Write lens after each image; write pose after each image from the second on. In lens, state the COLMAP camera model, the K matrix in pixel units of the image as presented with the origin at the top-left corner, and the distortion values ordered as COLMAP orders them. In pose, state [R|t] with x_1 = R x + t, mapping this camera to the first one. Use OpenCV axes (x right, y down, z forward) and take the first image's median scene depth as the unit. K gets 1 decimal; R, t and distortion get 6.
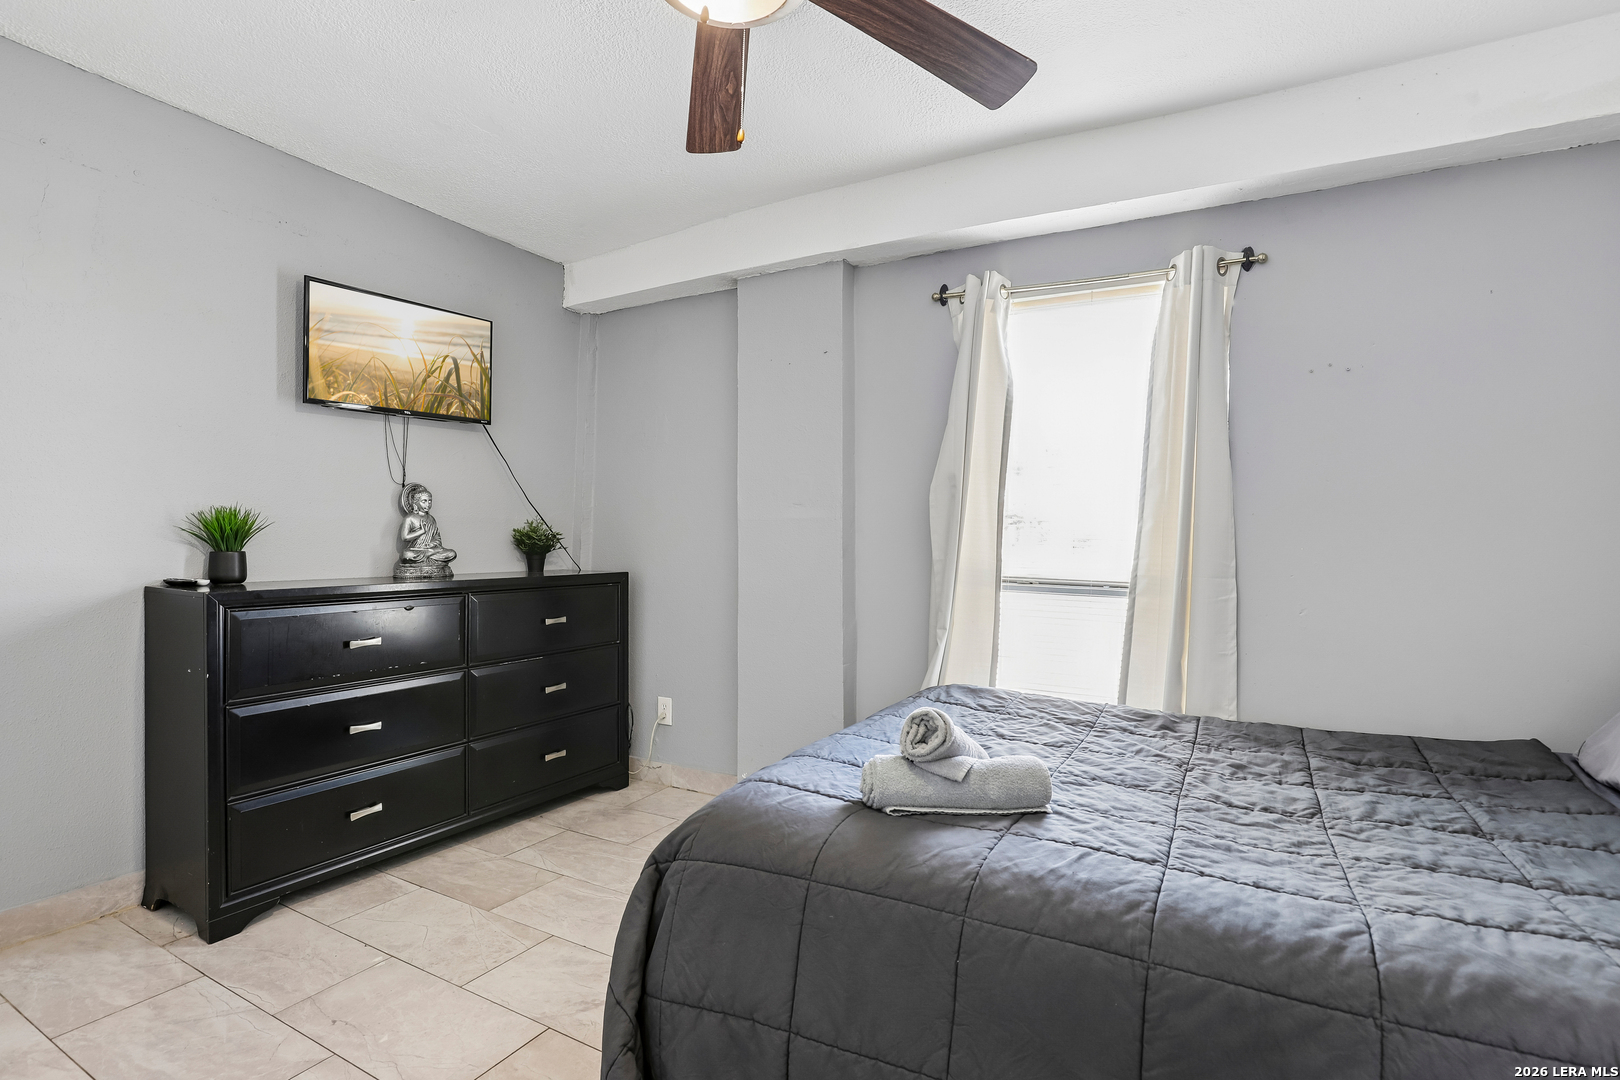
lens RADIAL K [[756.4, 0, 812.3], [0, 756.4, 536.9], [0, 0, 1]] dist [-0.033987, 0.005149]
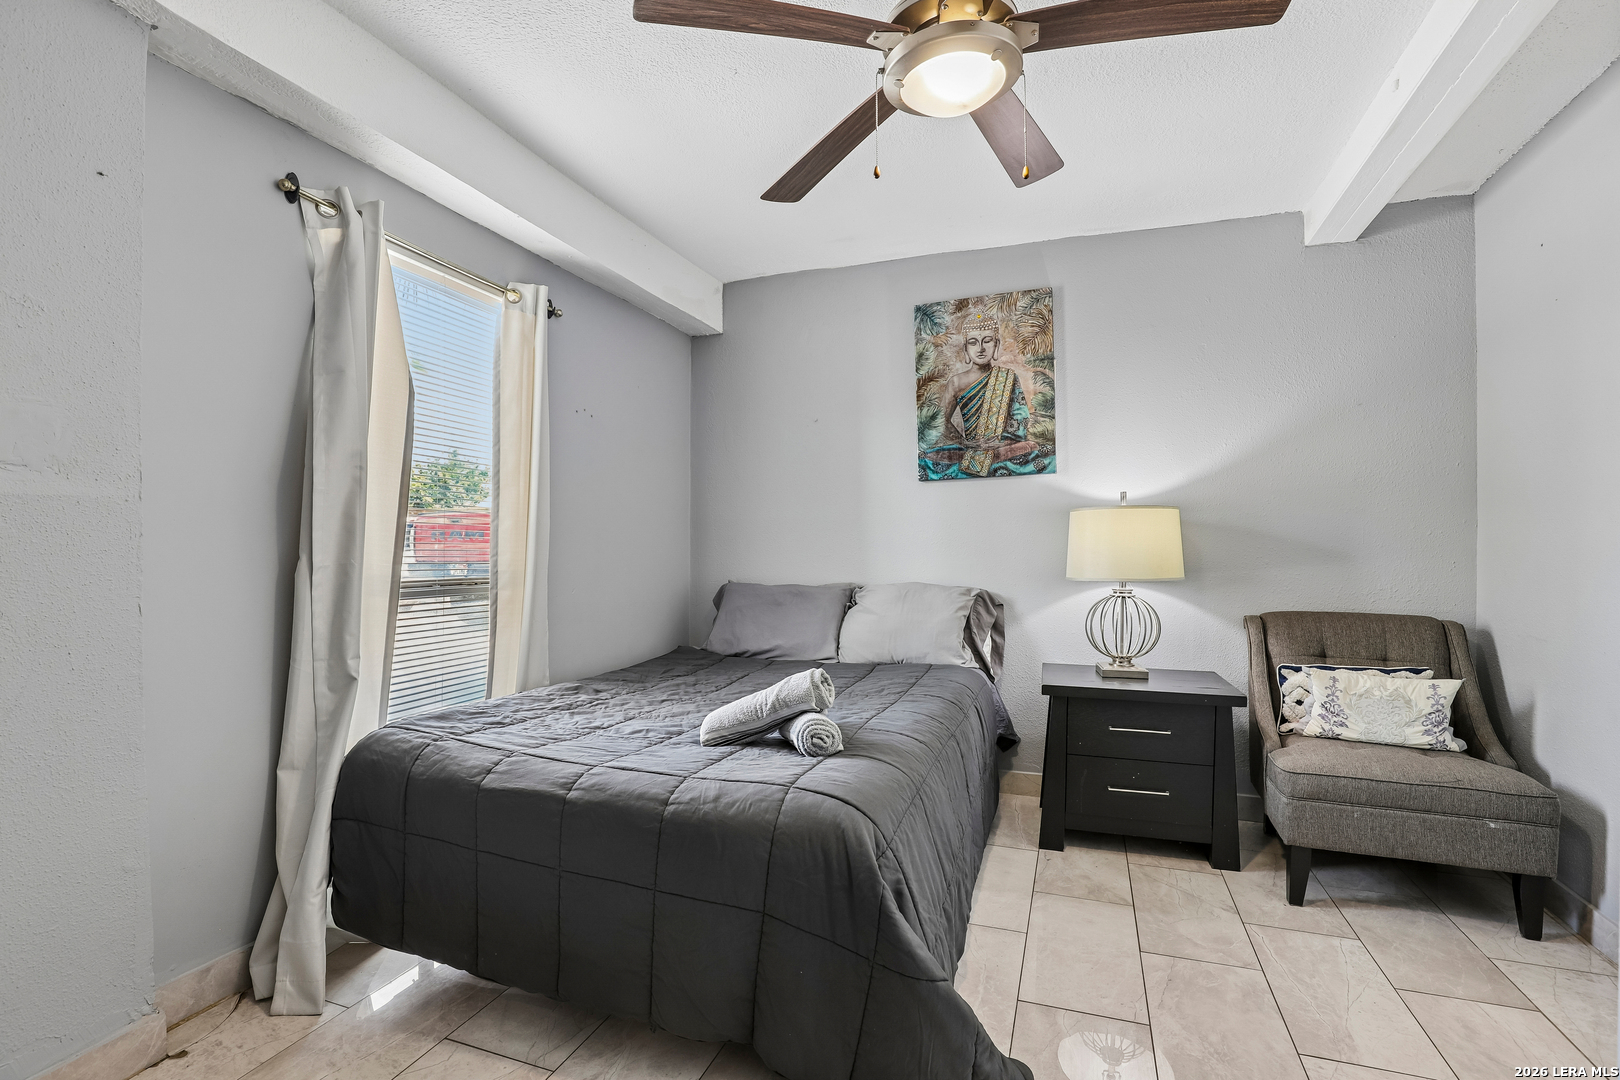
lens RADIAL K [[756.4, 0, 807.6], [0, 756.4, 539.4], [0, 0, 1]] dist [-0.033987, 0.005149]
pose [[-0.177149, -0.009594, 0.984137, -0.655799], [-0.002352, 0.999954, 0.009325, -0.003553], [-0.984181, -0.000663, -0.177163, 0.729207]]
